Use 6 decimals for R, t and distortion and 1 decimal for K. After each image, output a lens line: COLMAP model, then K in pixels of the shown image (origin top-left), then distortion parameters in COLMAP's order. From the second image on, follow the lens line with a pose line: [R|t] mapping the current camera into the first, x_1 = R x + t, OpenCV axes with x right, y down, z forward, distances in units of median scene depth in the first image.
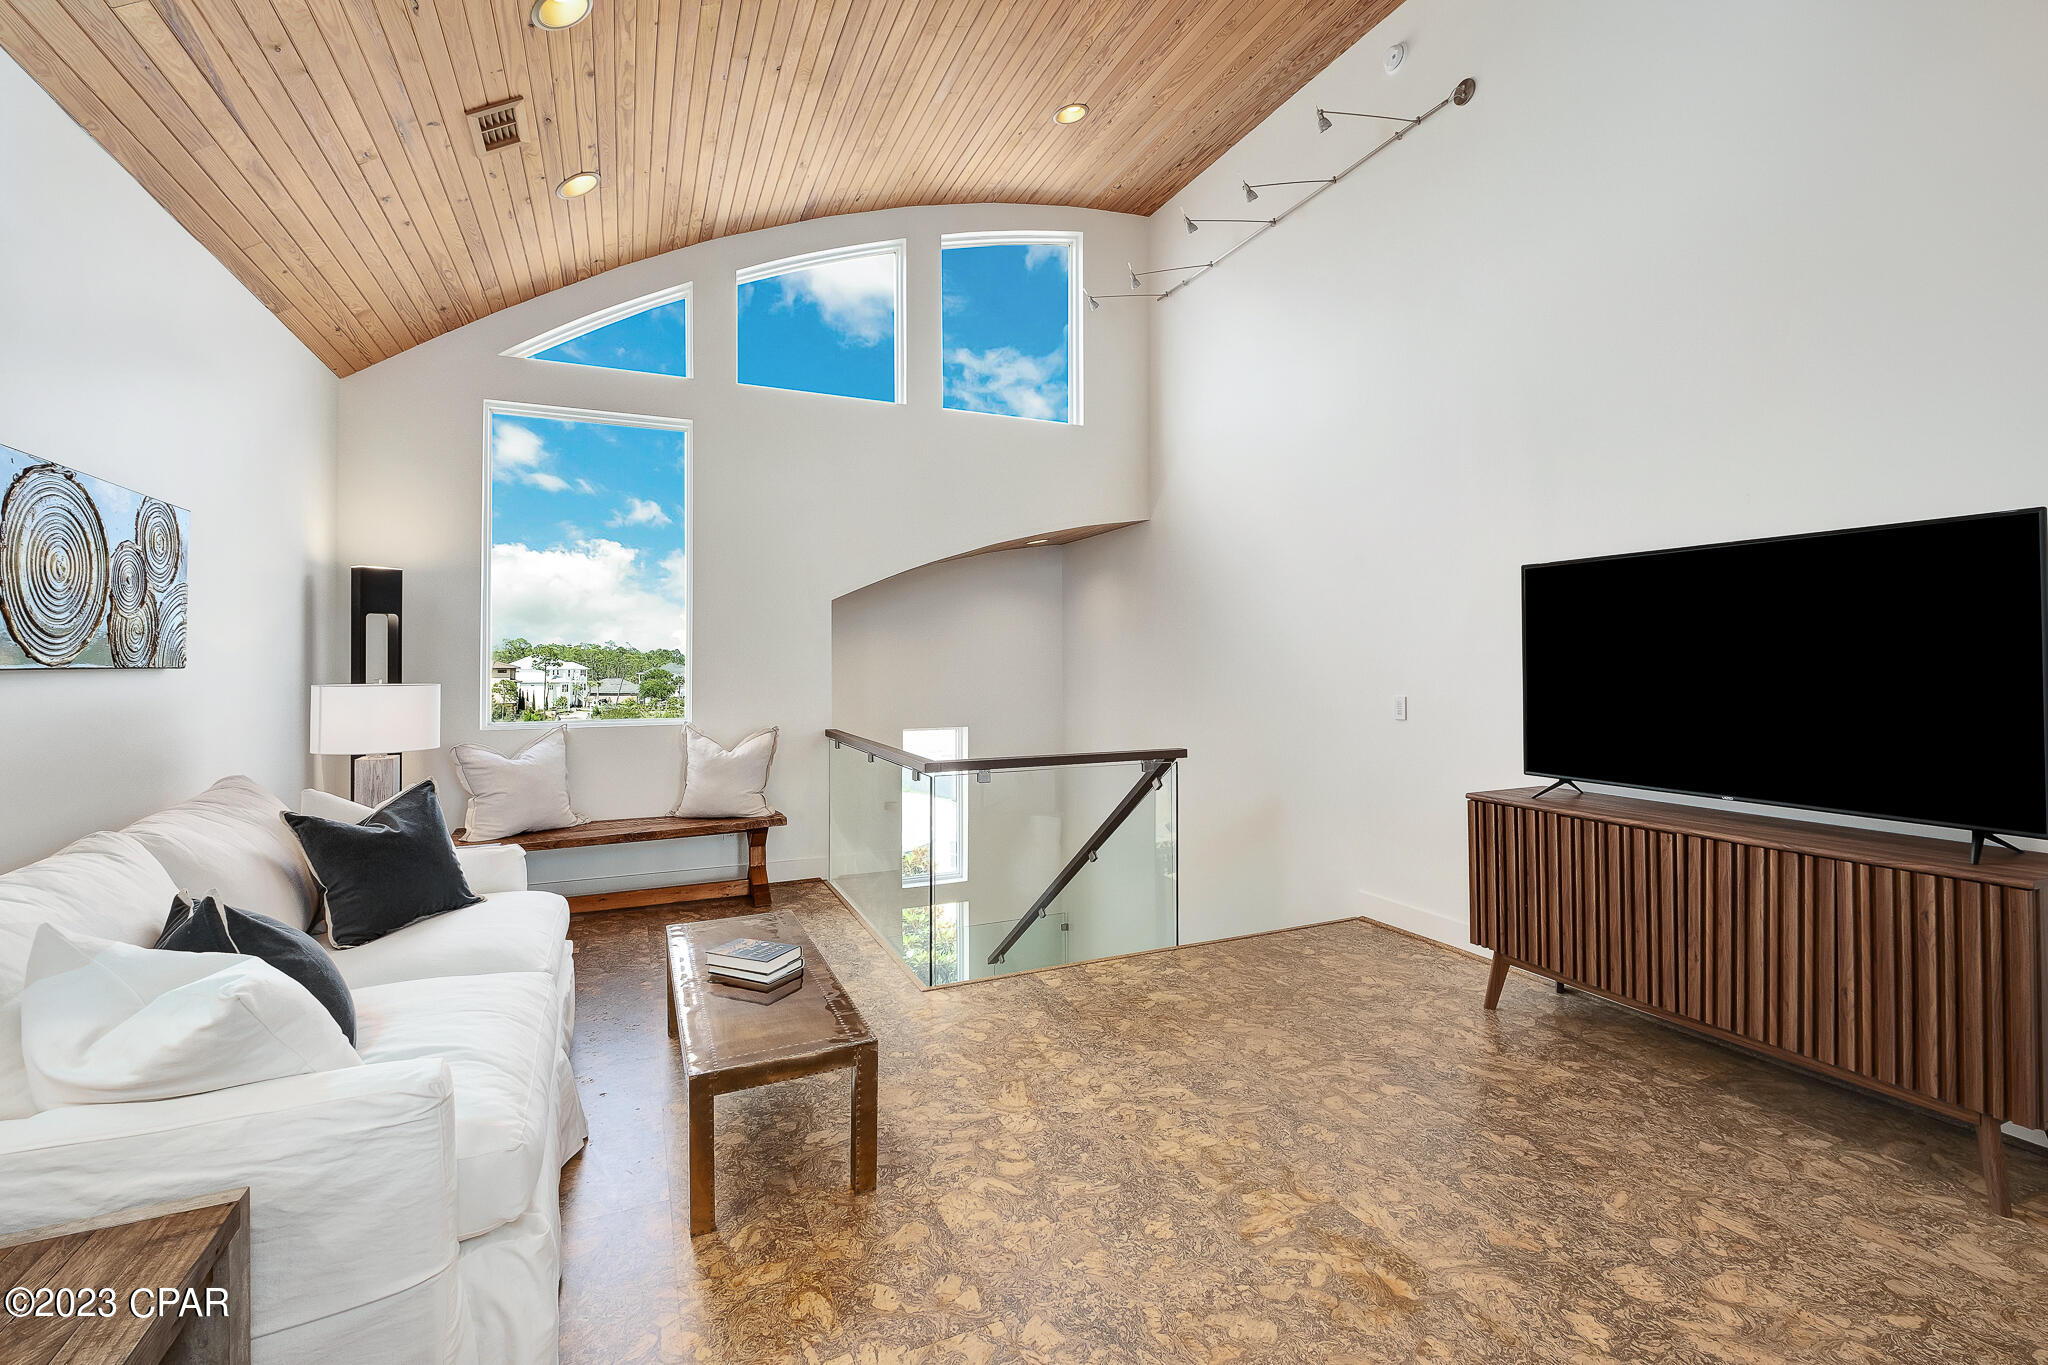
lens RADIAL K [[892.7, 0, 1020.9], [0, 892.7, 663.7], [0, 0, 1]] dist [0.003118, -0.000551]
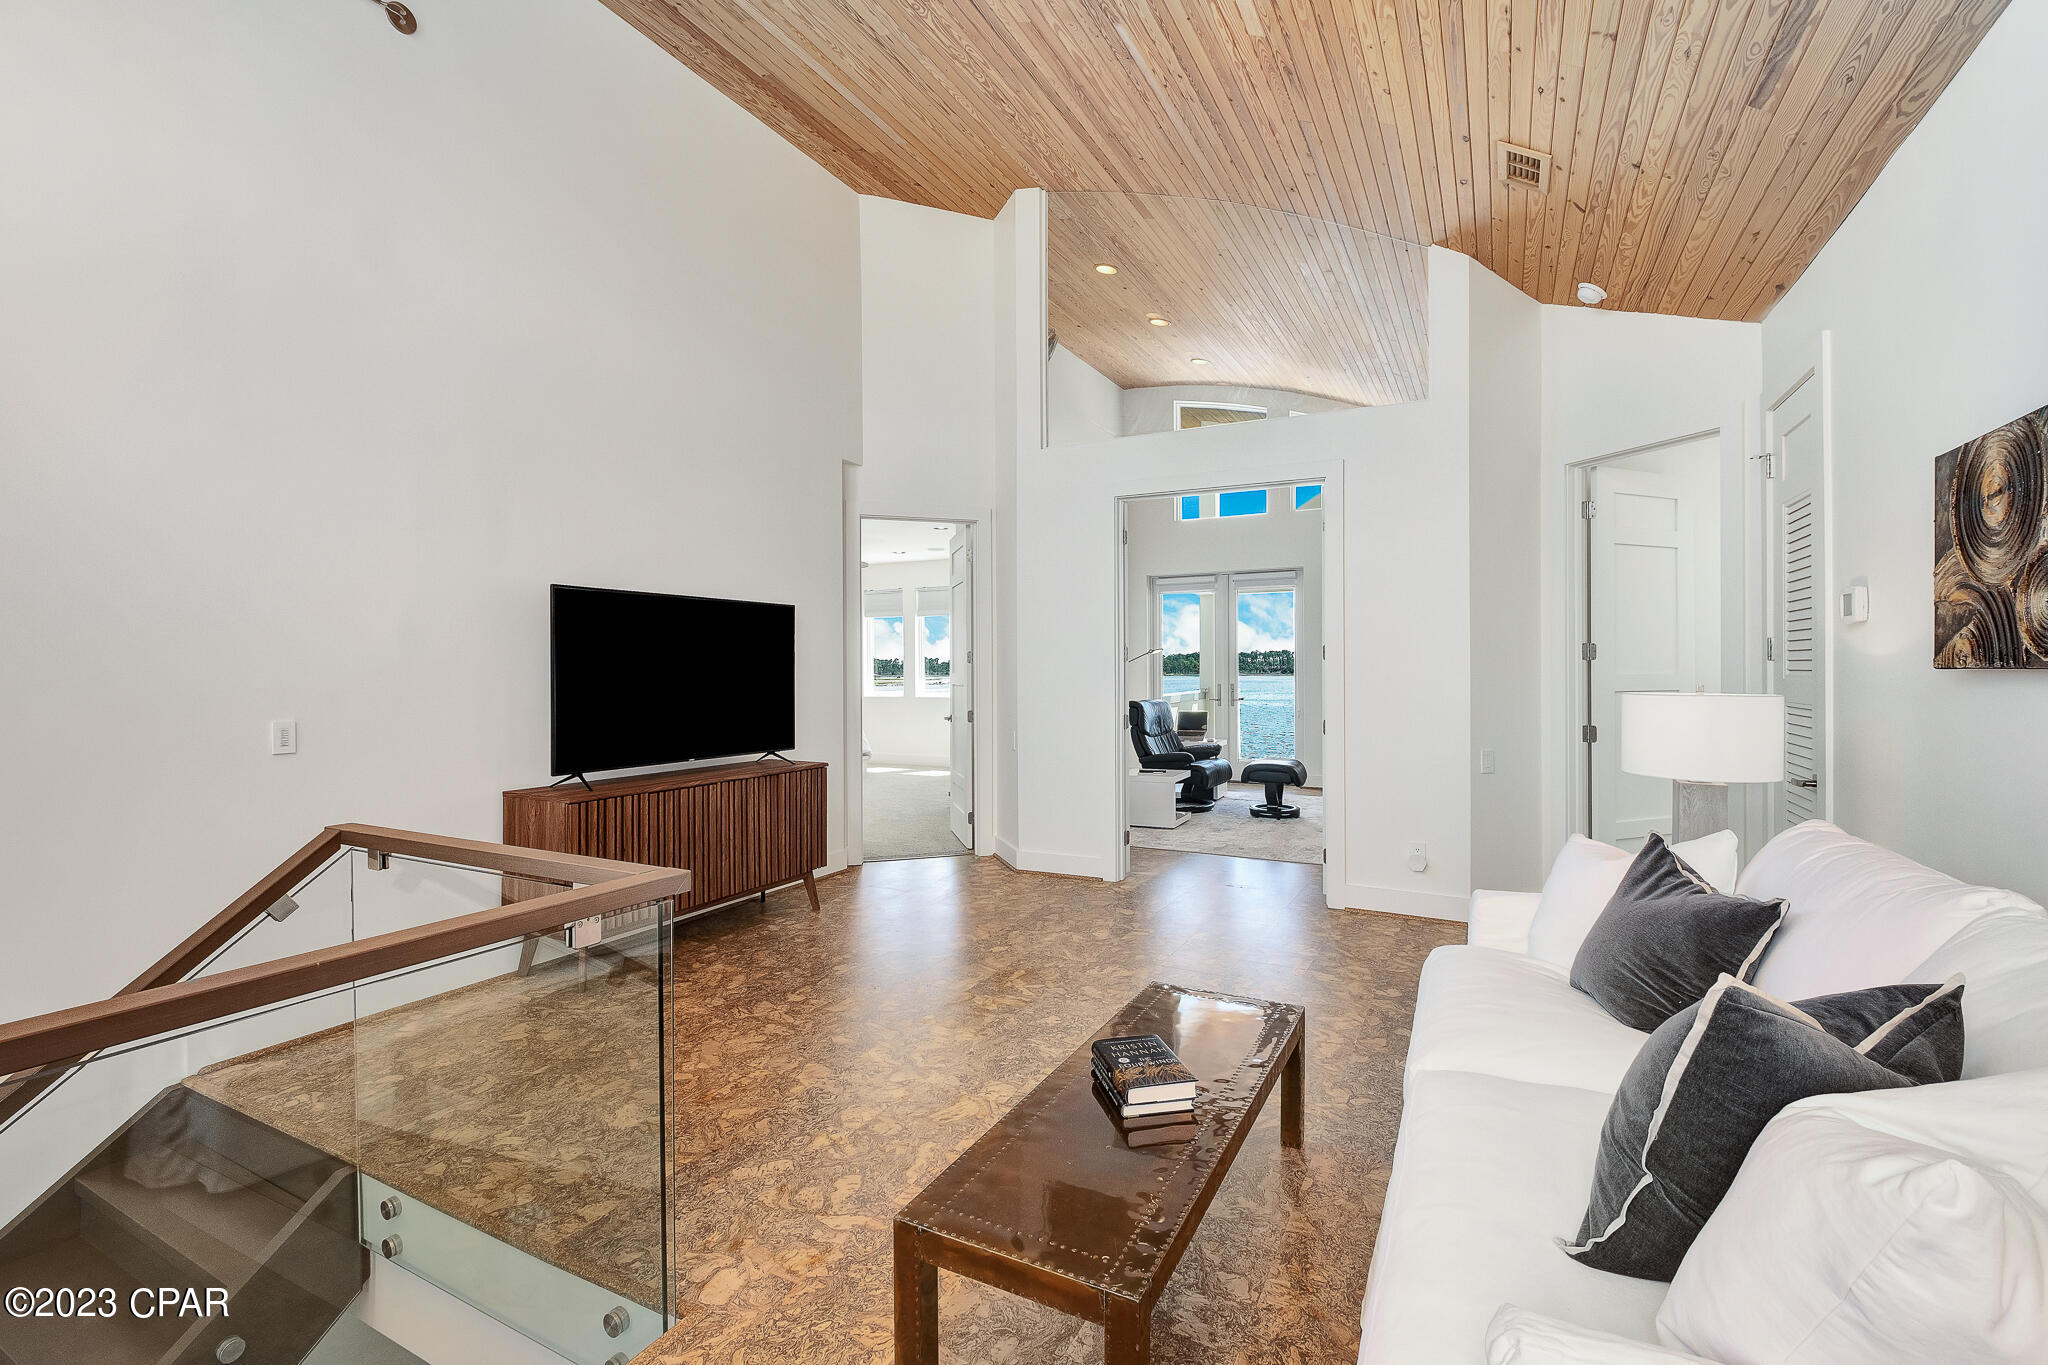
lens RADIAL K [[892.7, 0, 1022.9], [0, 892.7, 676.3], [0, 0, 1]] dist [0.003118, -0.000551]
pose [[-0.615753, 0.002502, 0.787935, -0.799520], [0.010725, 0.999929, 0.005207, 0.001101], [-0.787866, 0.011657, -0.615736, 1.494149]]
